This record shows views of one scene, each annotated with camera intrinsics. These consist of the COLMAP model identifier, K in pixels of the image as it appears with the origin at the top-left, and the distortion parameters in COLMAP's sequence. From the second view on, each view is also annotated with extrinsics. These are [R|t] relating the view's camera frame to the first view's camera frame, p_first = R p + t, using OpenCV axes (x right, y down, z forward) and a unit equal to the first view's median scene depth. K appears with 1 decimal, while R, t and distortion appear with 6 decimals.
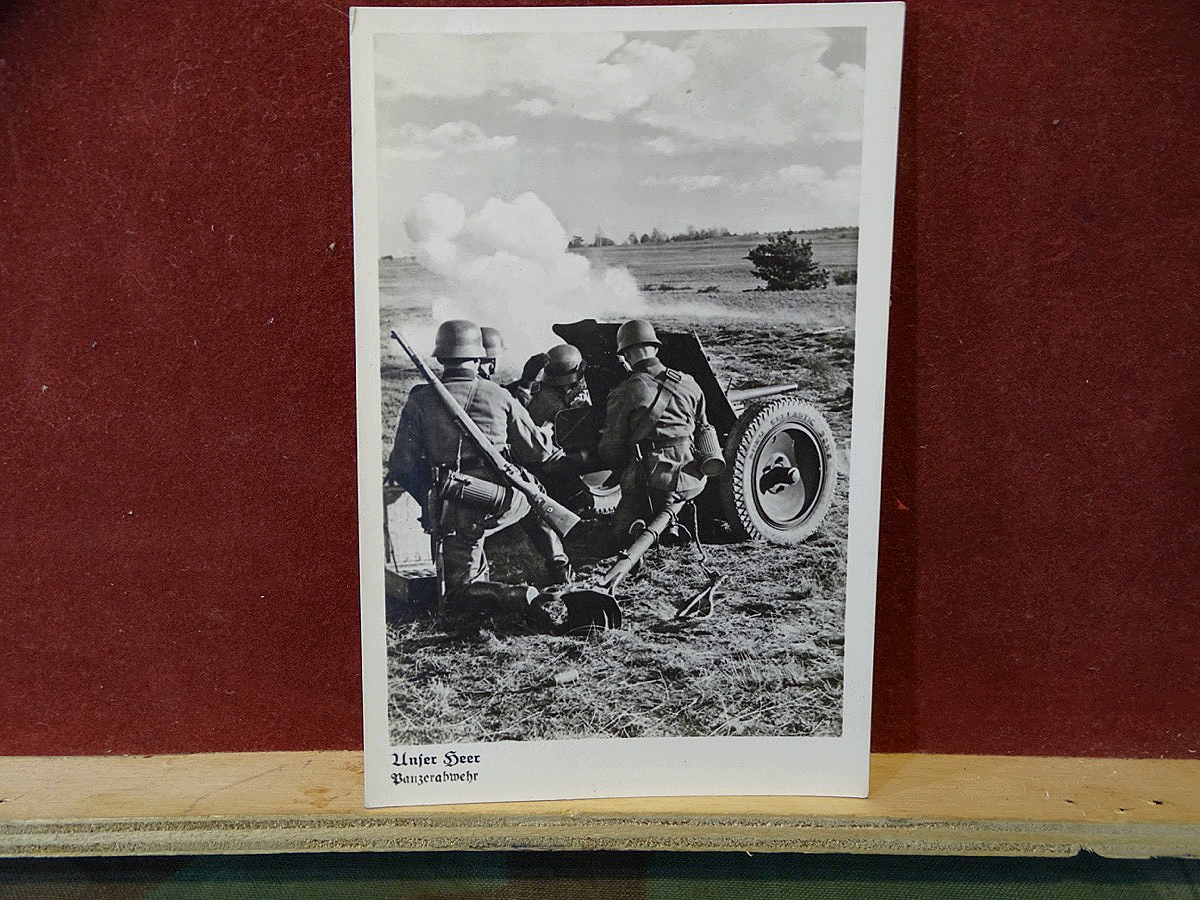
lens RADIAL K [[838.3, 0, 598.9], [0, 838.3, 431.3], [0, 0, 1]] dist [0.024674, -0.026386]
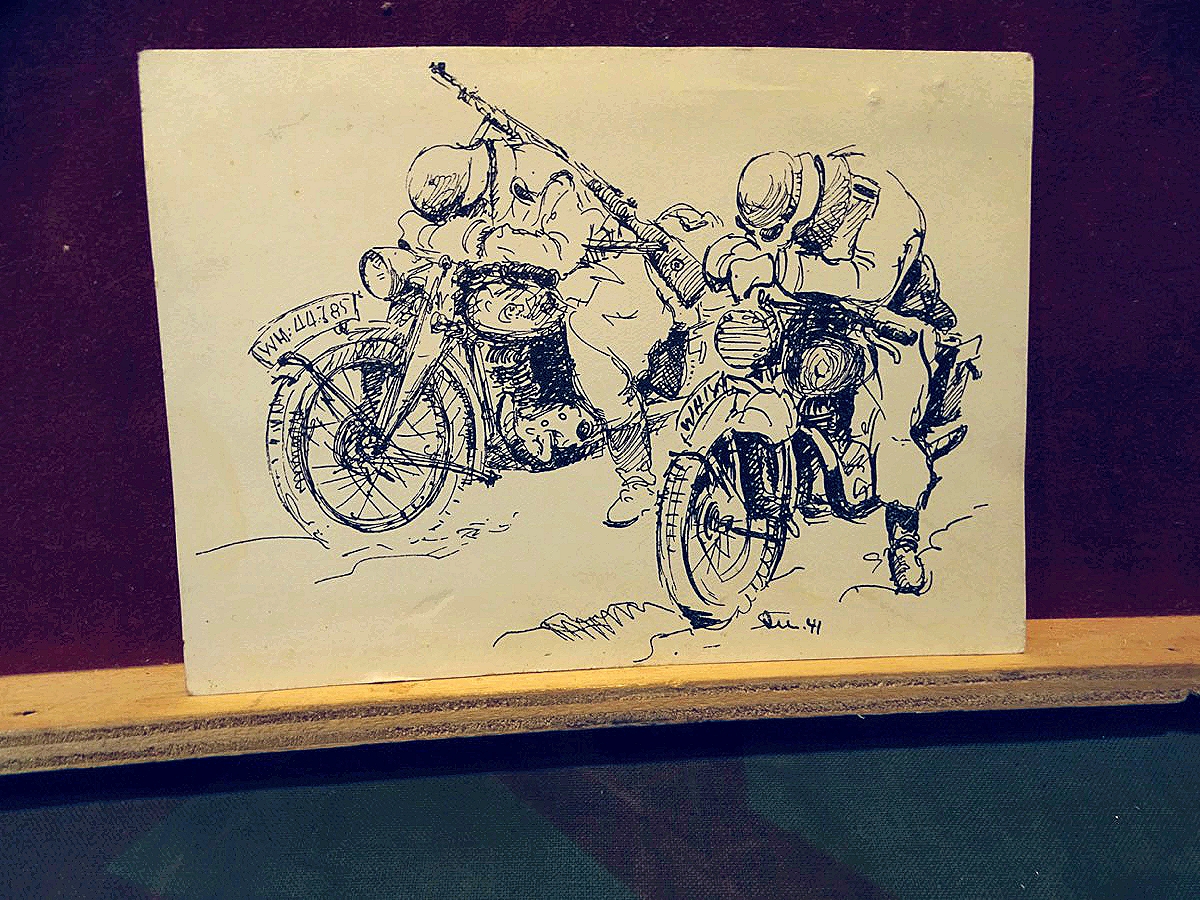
lens RADIAL K [[838.3, 0, 592.0], [0, 838.3, 440.0], [0, 0, 1]] dist [0.024674, -0.026386]
pose [[0.996852, -0.031059, 0.072955, -0.182747], [0.030621, 0.999506, 0.007112, 0.170368], [-0.073139, -0.004855, 0.997310, 0.072121]]
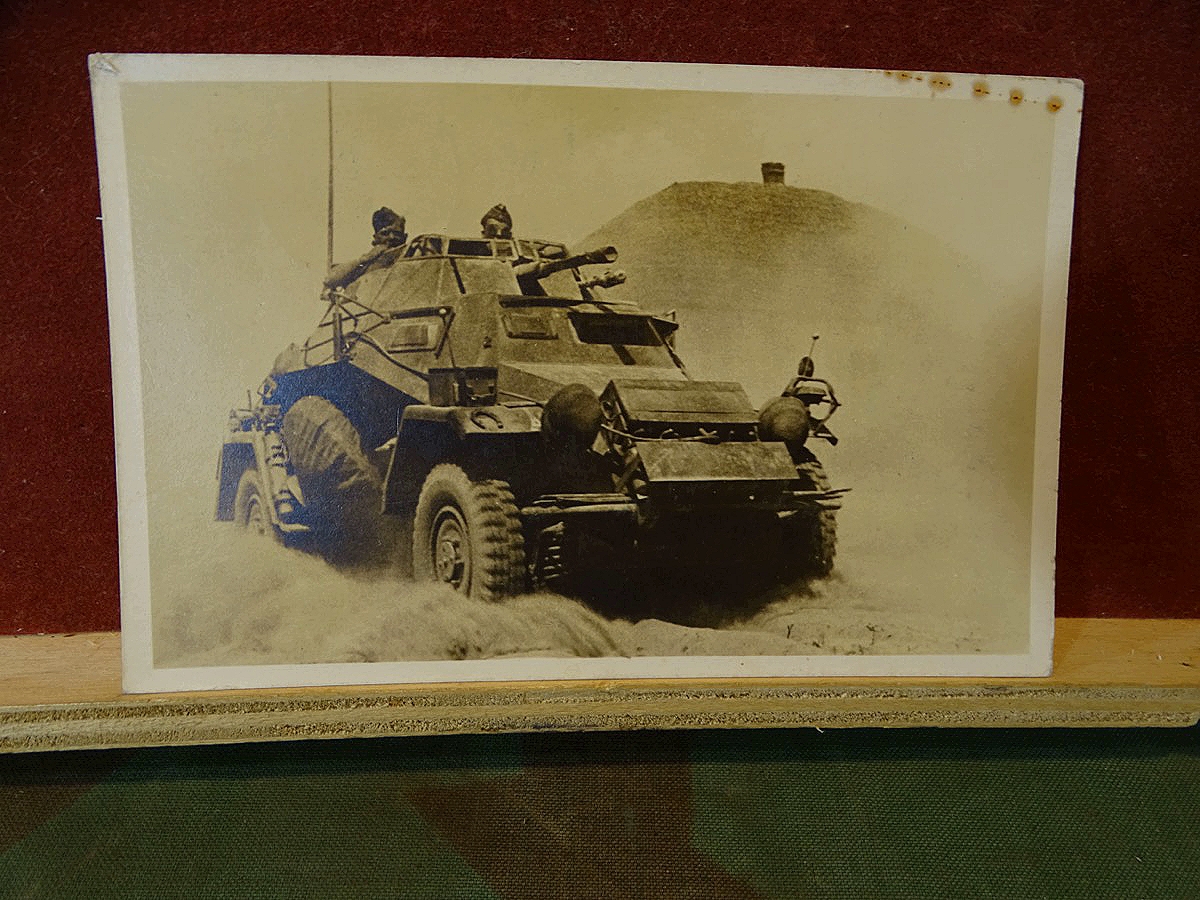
lens RADIAL K [[838.3, 0, 600.4], [0, 838.3, 442.2], [0, 0, 1]] dist [0.024674, -0.026386]
pose [[0.998336, -0.002654, 0.057604, -0.084065], [-0.003330, 0.994620, 0.103533, 0.131476], [-0.057568, -0.103553, 0.992957, 0.213174]]
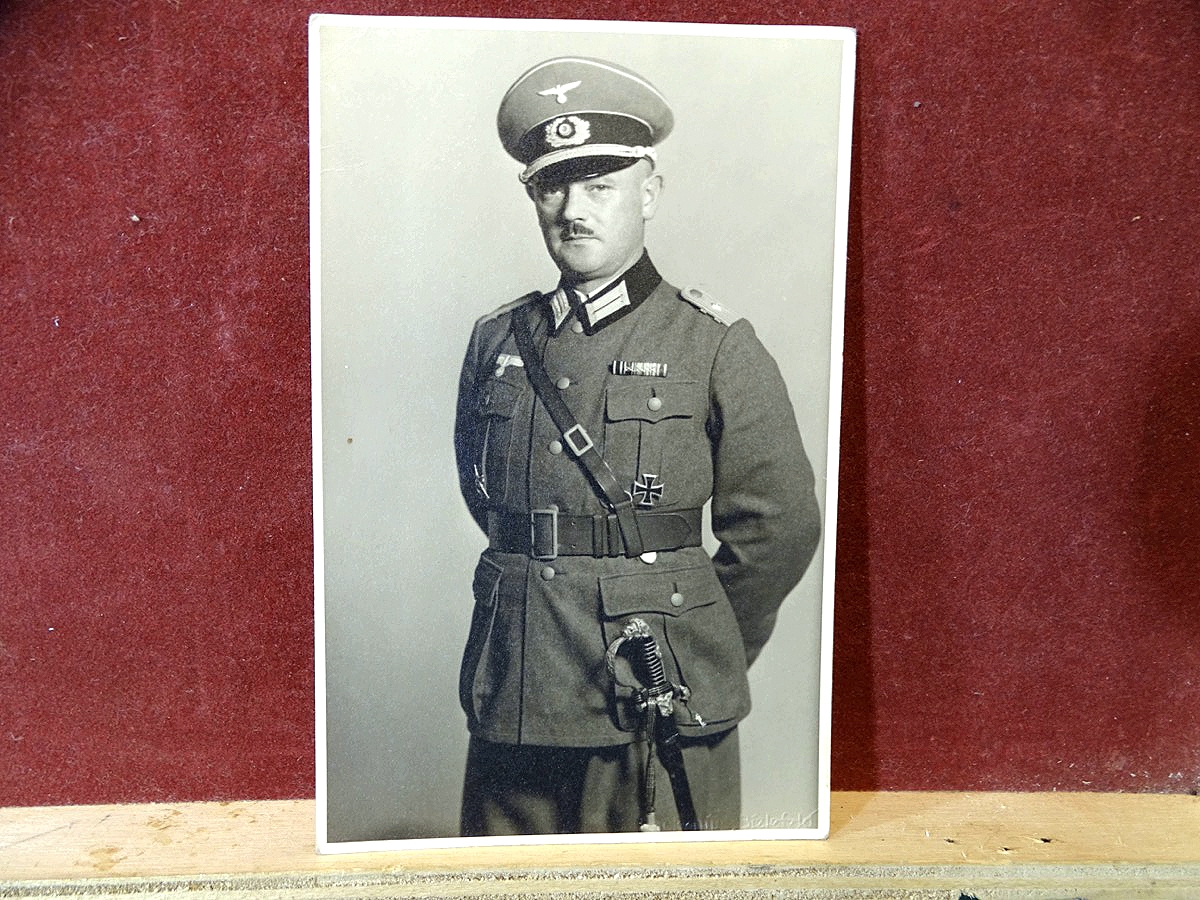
lens RADIAL K [[838.3, 0, 596.8], [0, 838.3, 438.5], [0, 0, 1]] dist [0.024674, -0.026386]
pose [[0.998906, -0.003633, 0.046620, 0.138656], [0.005485, 0.999198, -0.039660, 0.039703], [-0.046439, 0.039872, 0.998125, 0.093430]]
